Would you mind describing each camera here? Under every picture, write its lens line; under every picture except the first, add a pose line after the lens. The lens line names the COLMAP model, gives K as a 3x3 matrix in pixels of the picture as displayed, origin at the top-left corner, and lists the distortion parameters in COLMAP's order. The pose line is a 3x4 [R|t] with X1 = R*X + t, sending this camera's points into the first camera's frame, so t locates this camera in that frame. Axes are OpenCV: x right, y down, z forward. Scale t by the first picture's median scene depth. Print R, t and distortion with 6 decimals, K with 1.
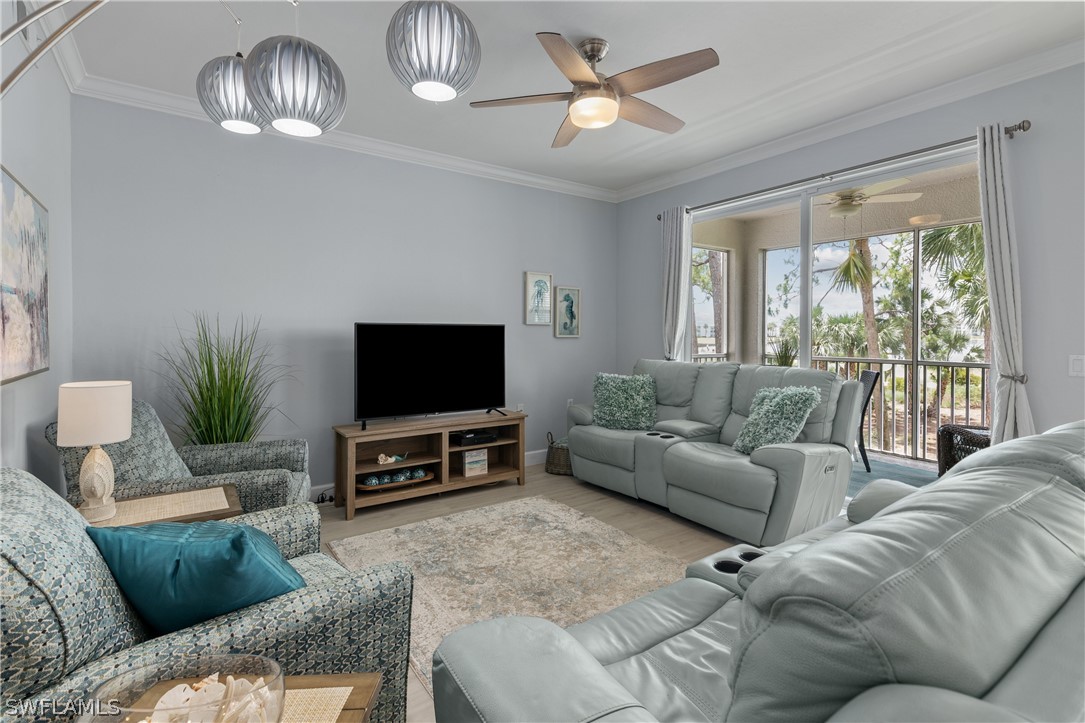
lens RADIAL K [[518.6, 0, 548.0], [0, 518.6, 322.9], [0, 0, 1]] dist [0.018385, -0.000637]
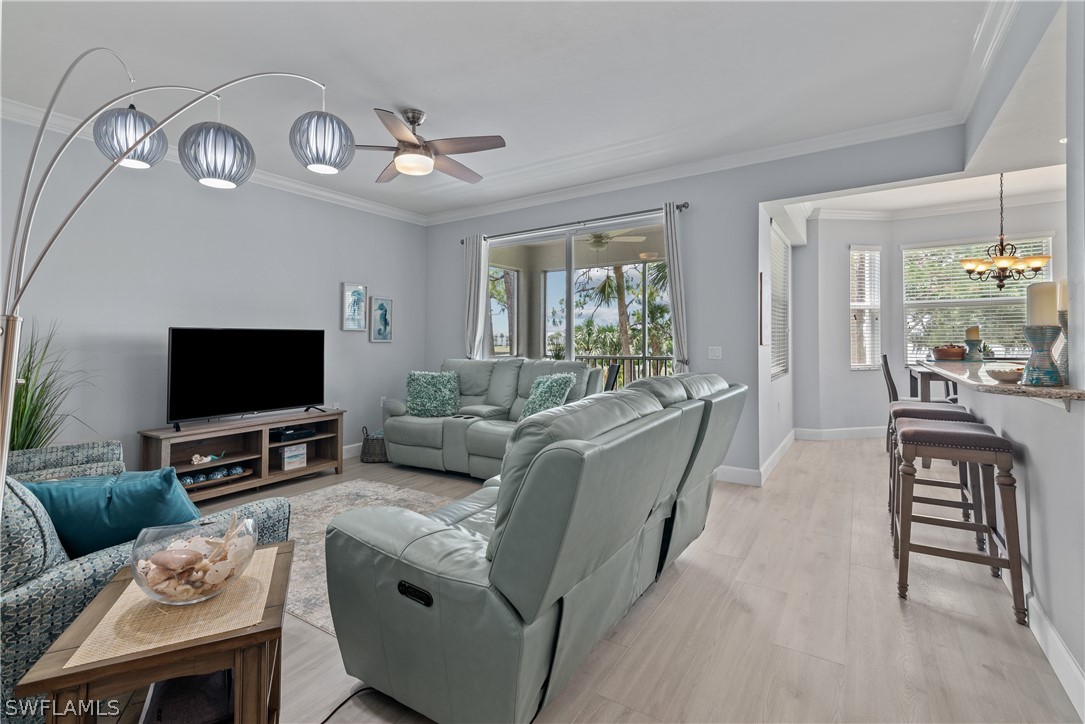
lens RADIAL K [[499.7, 0, 545.9], [0, 499.7, 314.4], [0, 0, 1]] dist [0.012564, -0.000547]
pose [[0.927621, 0.010786, 0.373368, -0.051986], [0.003139, 0.999323, -0.036670, 0.012578], [-0.373511, 0.035188, 0.926958, -0.198984]]
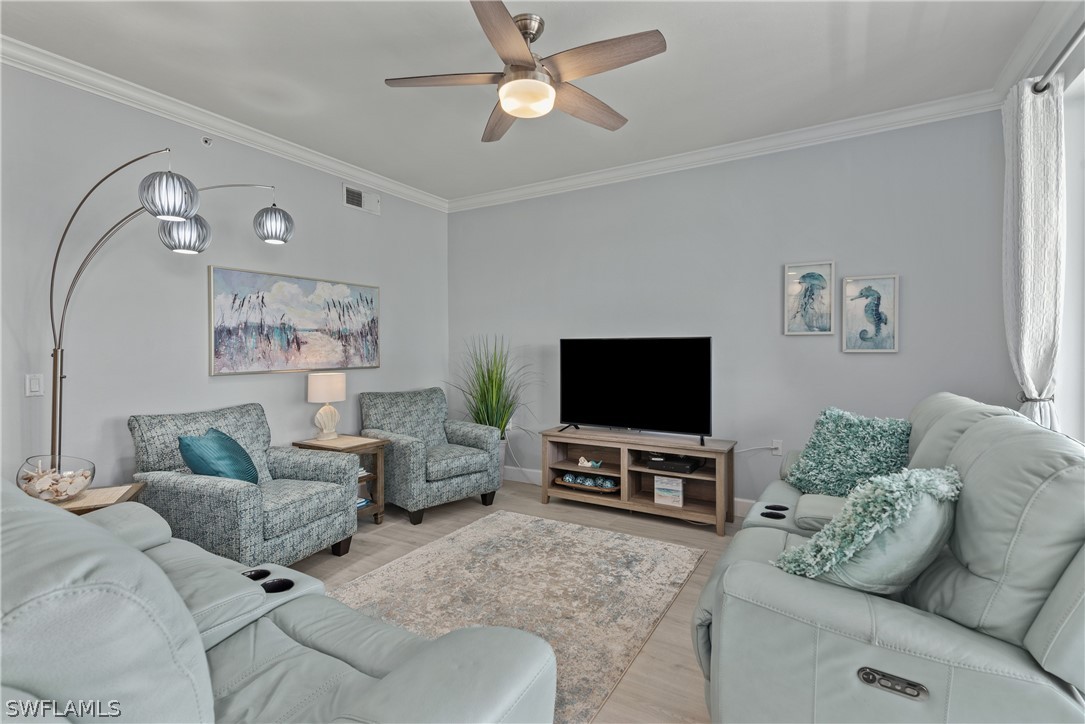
lens RADIAL K [[508.6, 0, 527.7], [0, 508.6, 345.6], [0, 0, 1]] dist [0.002749, -0.000151]
pose [[0.390512, -0.007139, -0.920570, 0.641487], [0.023006, 0.999733, 0.002007, 0.011036], [0.920310, -0.021963, 0.390573, 0.483991]]
